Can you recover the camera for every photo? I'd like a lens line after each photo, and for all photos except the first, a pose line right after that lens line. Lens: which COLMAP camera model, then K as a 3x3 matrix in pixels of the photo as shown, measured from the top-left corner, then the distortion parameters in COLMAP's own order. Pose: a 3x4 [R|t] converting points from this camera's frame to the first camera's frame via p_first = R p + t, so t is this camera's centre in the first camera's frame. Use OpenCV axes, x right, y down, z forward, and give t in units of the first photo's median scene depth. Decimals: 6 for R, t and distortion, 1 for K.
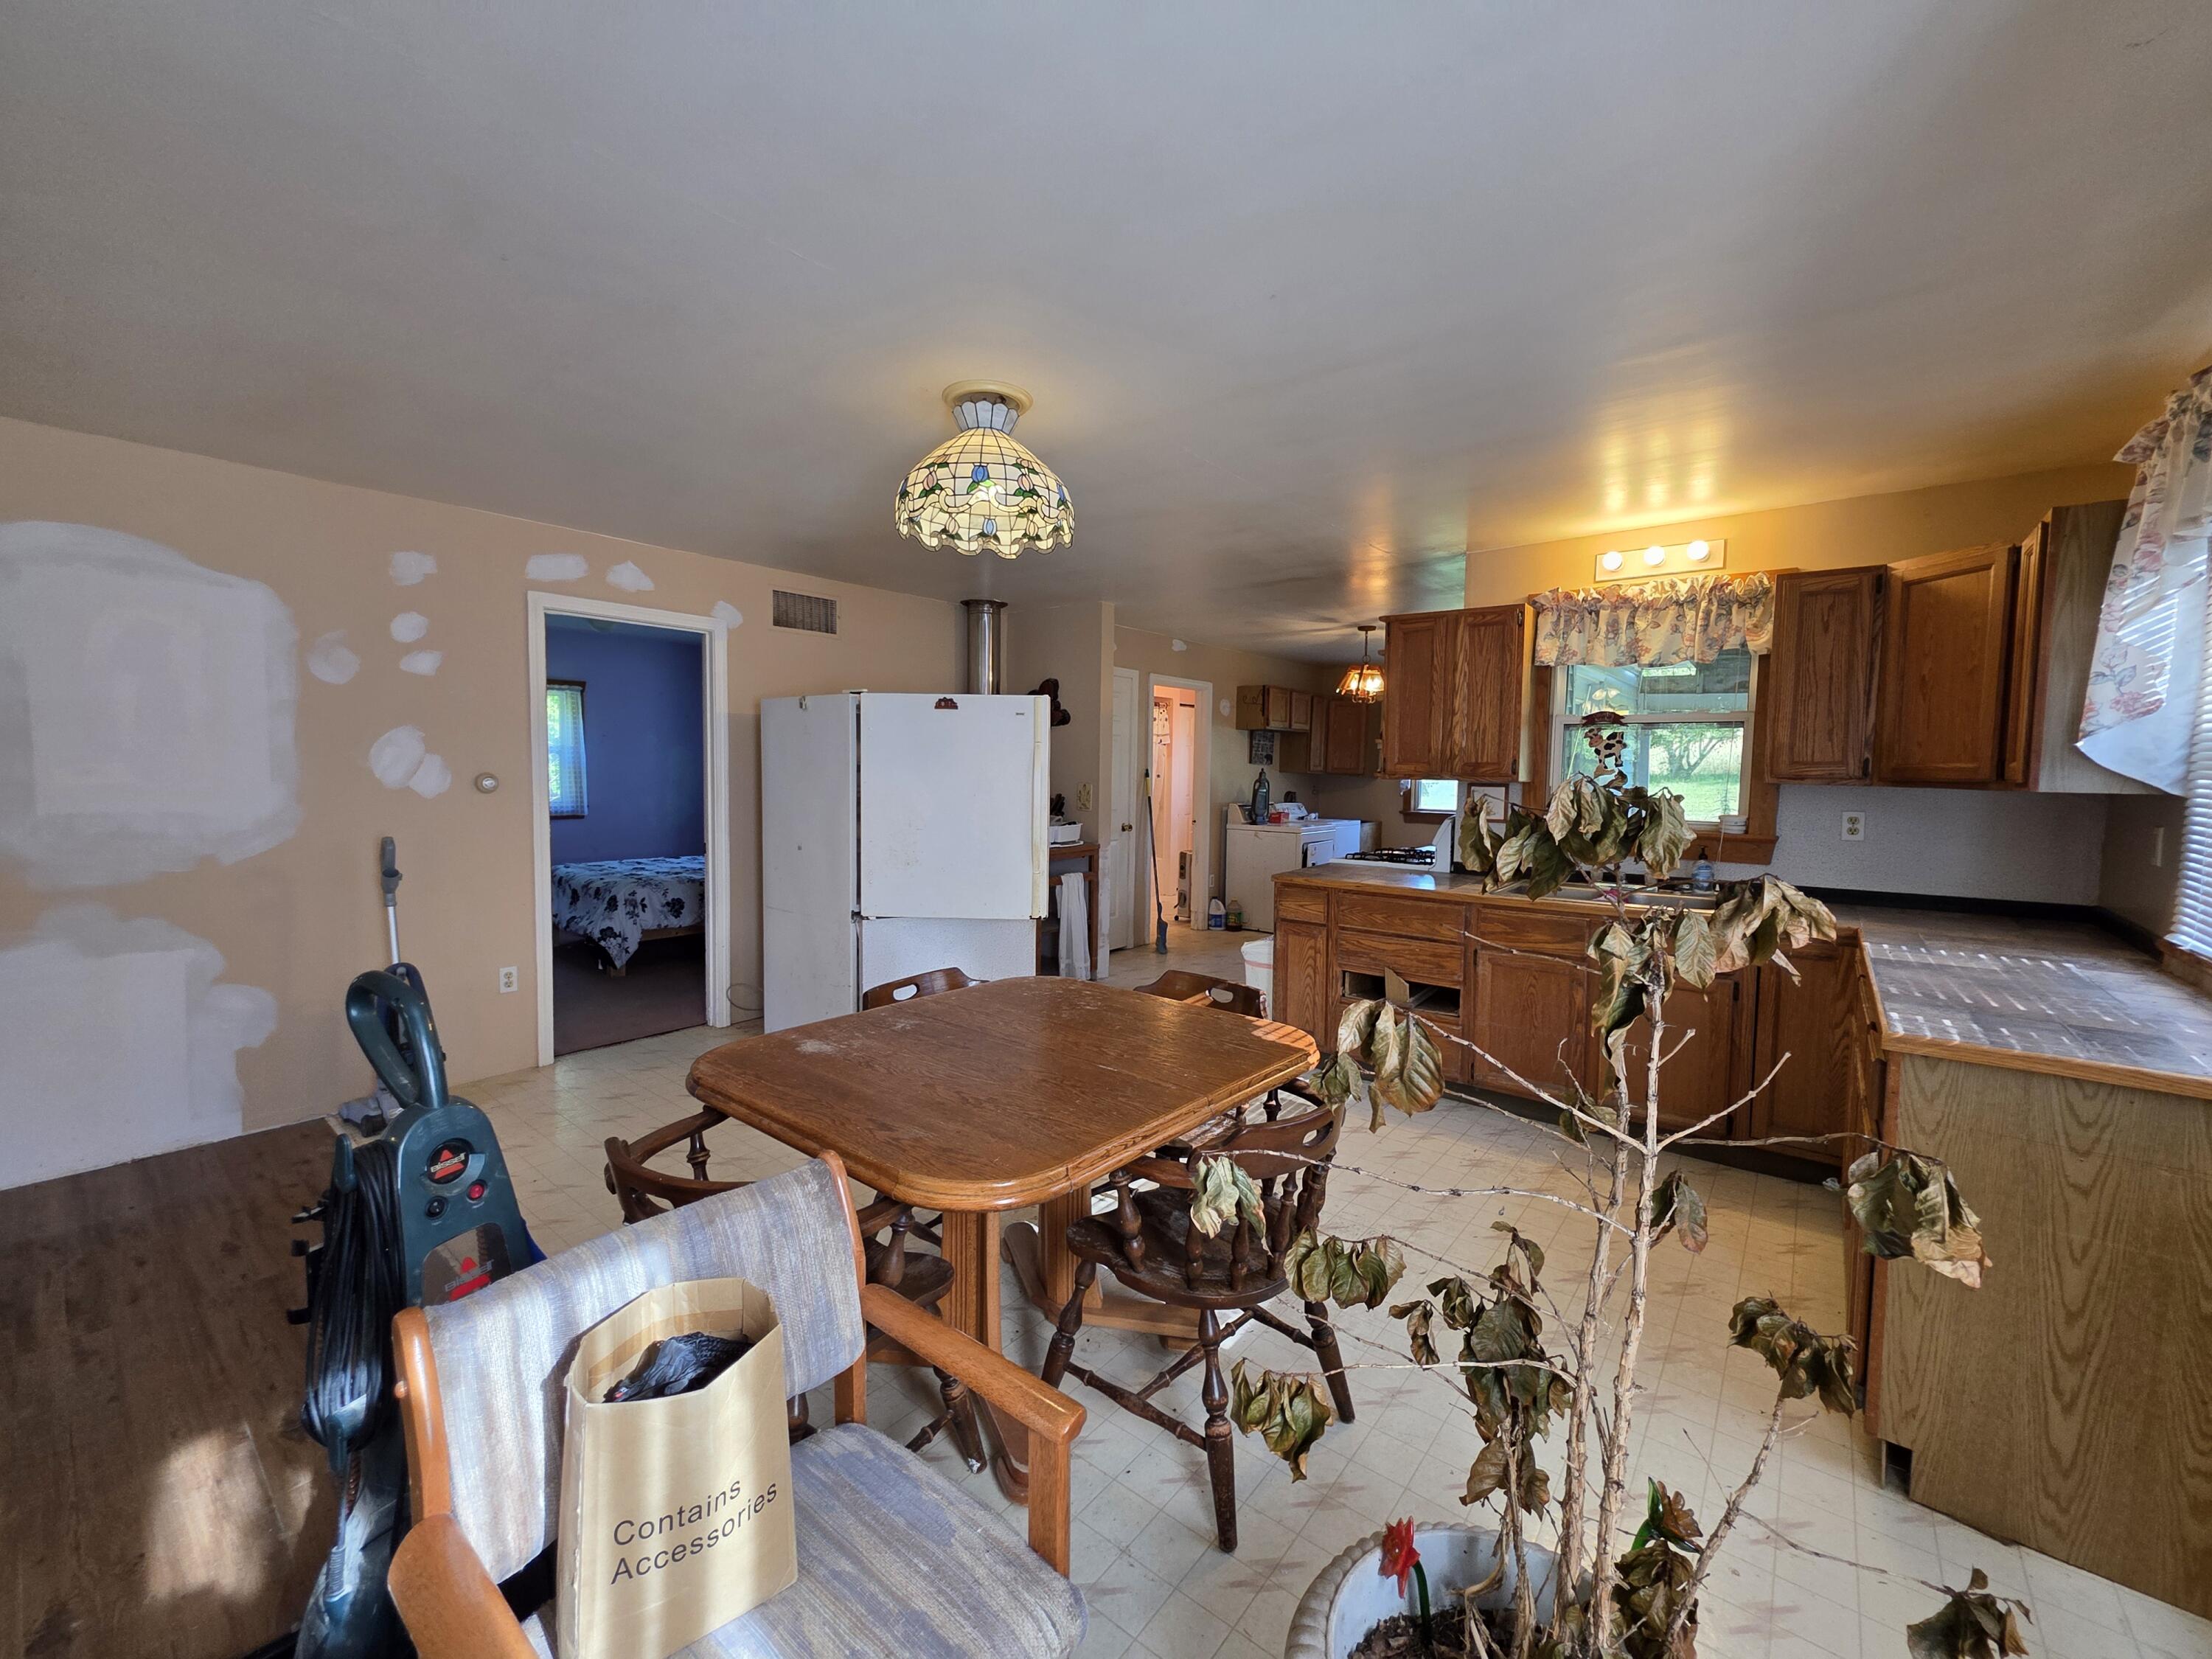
lens RADIAL K [[886.7, 0, 1104.6], [0, 886.7, 829.1], [0, 0, 1]] dist [0.000257, 0.000398]
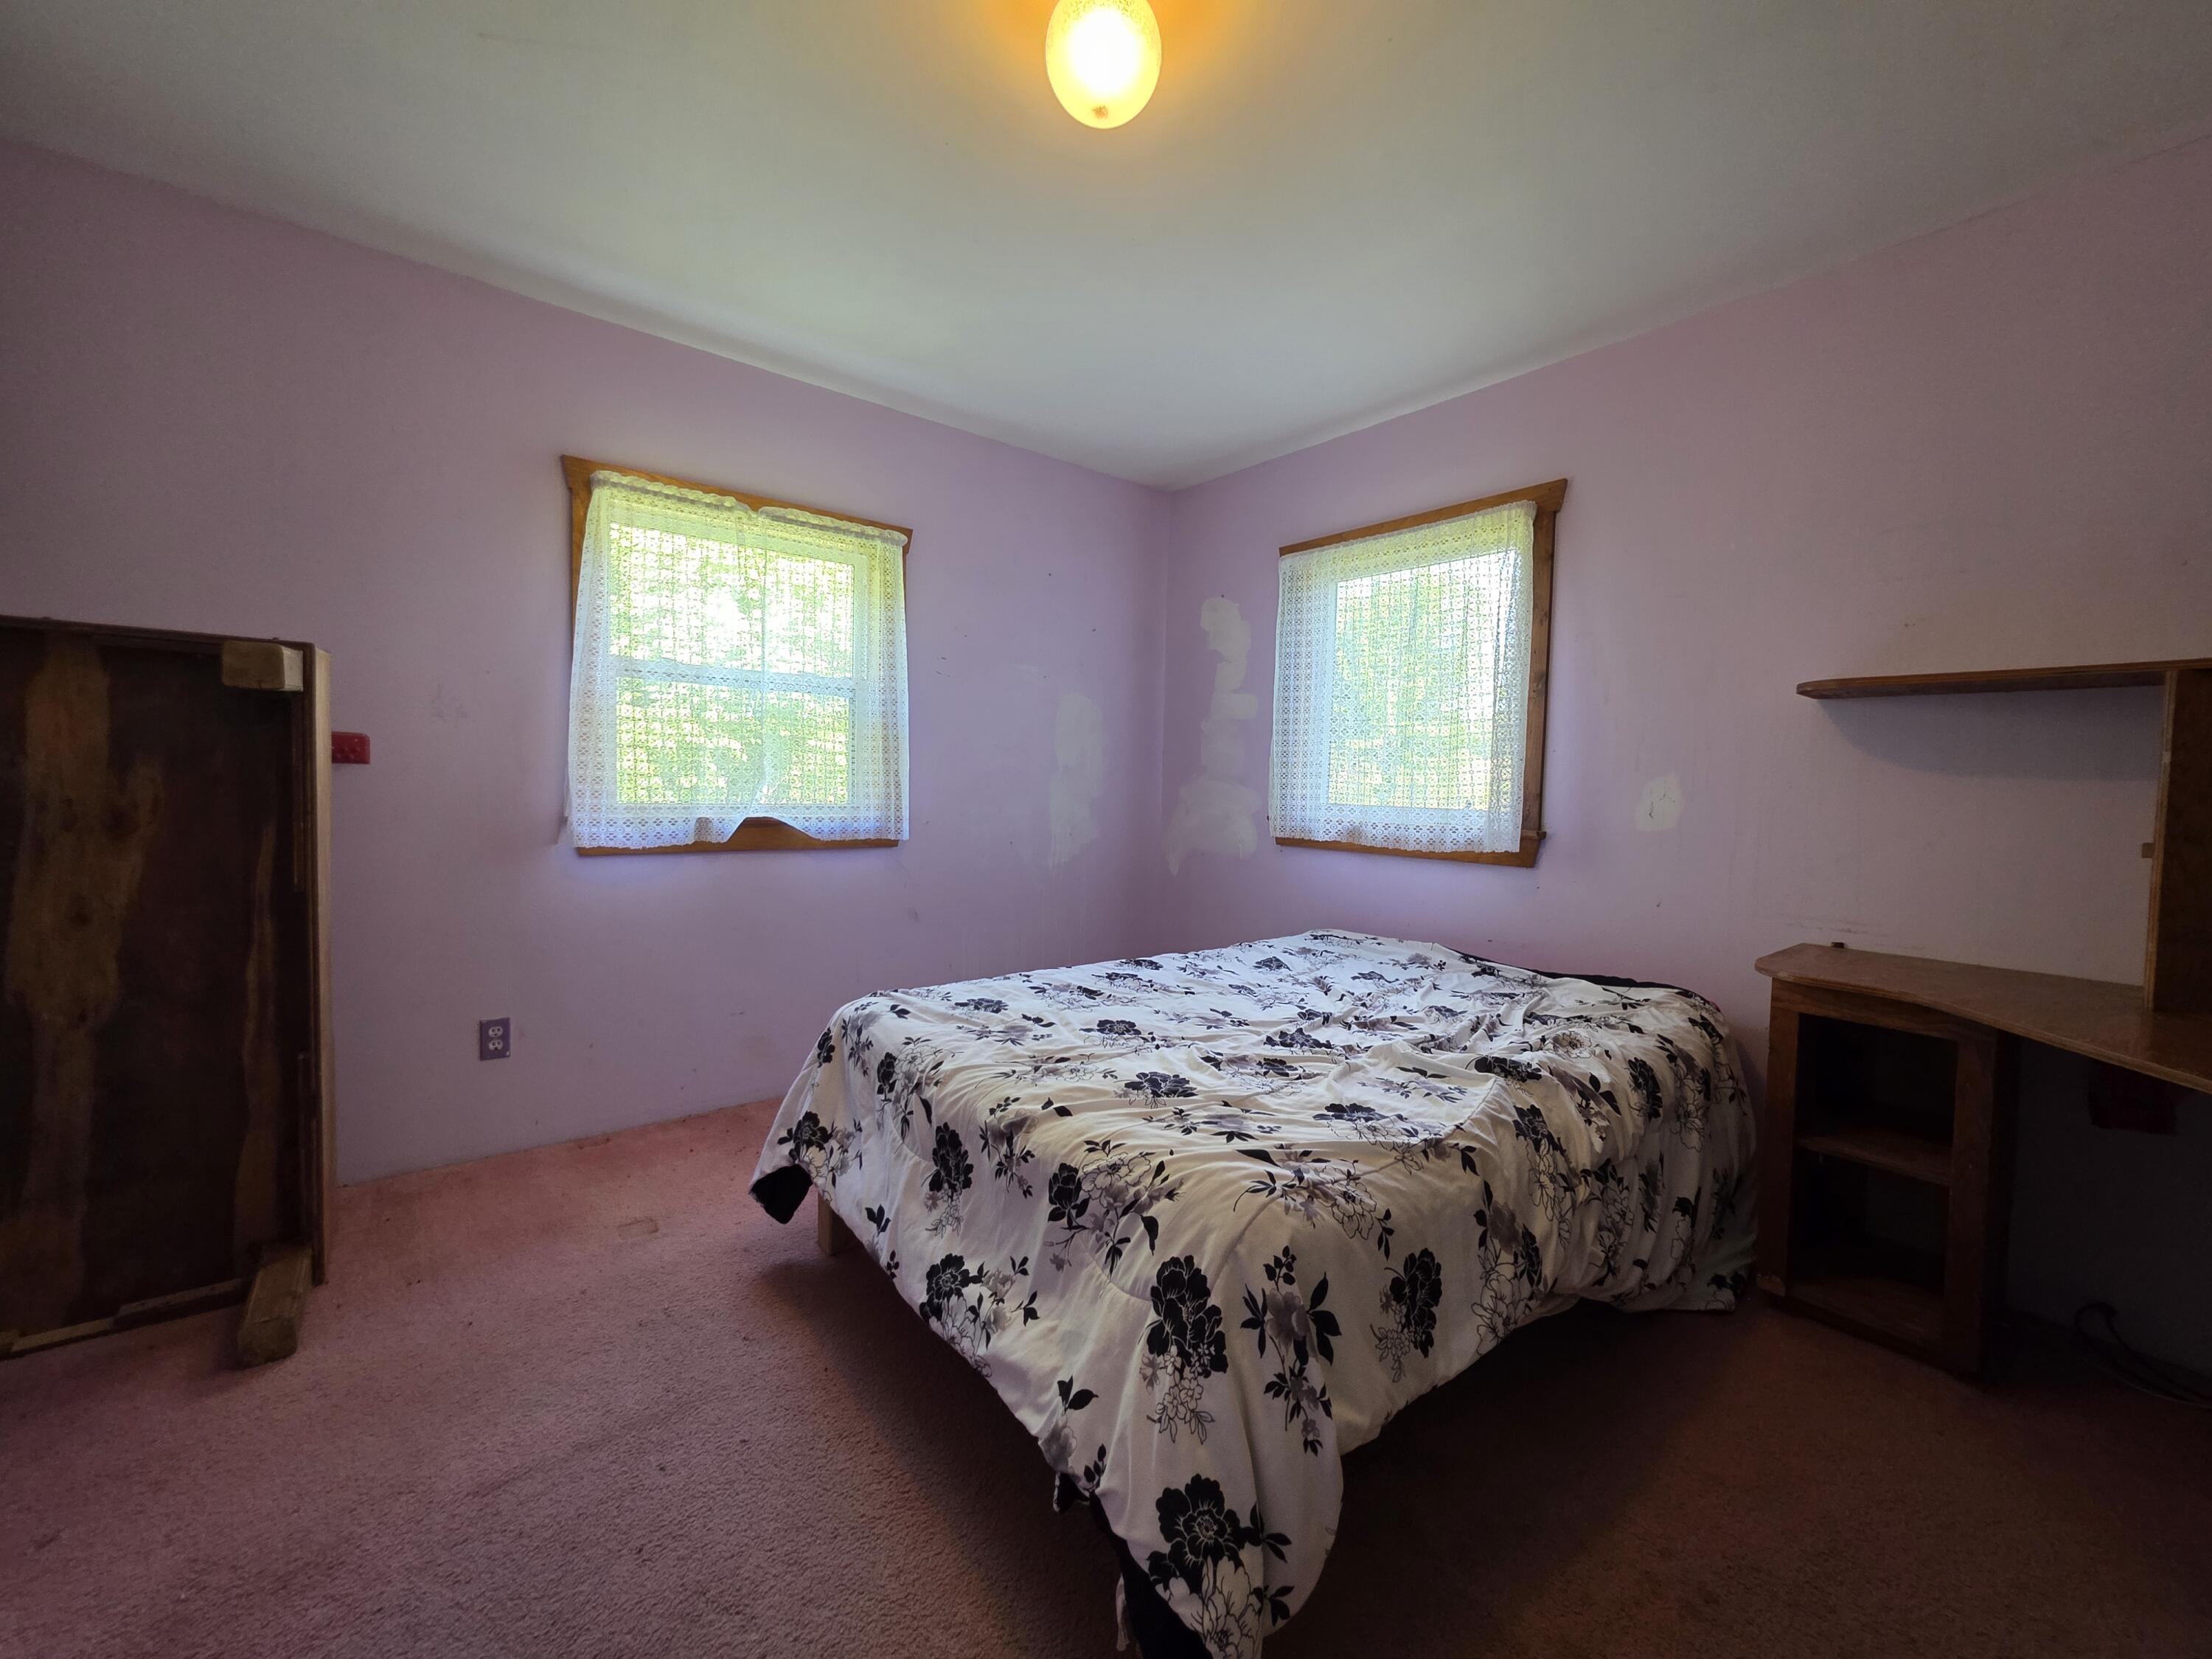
lens RADIAL K [[886.7, 0, 1106.4], [0, 886.7, 826.3], [0, 0, 1]] dist [0.000257, 0.000398]
pose [[0.978637, 0.017980, -0.204806, -0.503320], [-0.022867, 0.999507, -0.021520, -0.019654], [0.204318, 0.025743, 0.978566, 0.752500]]
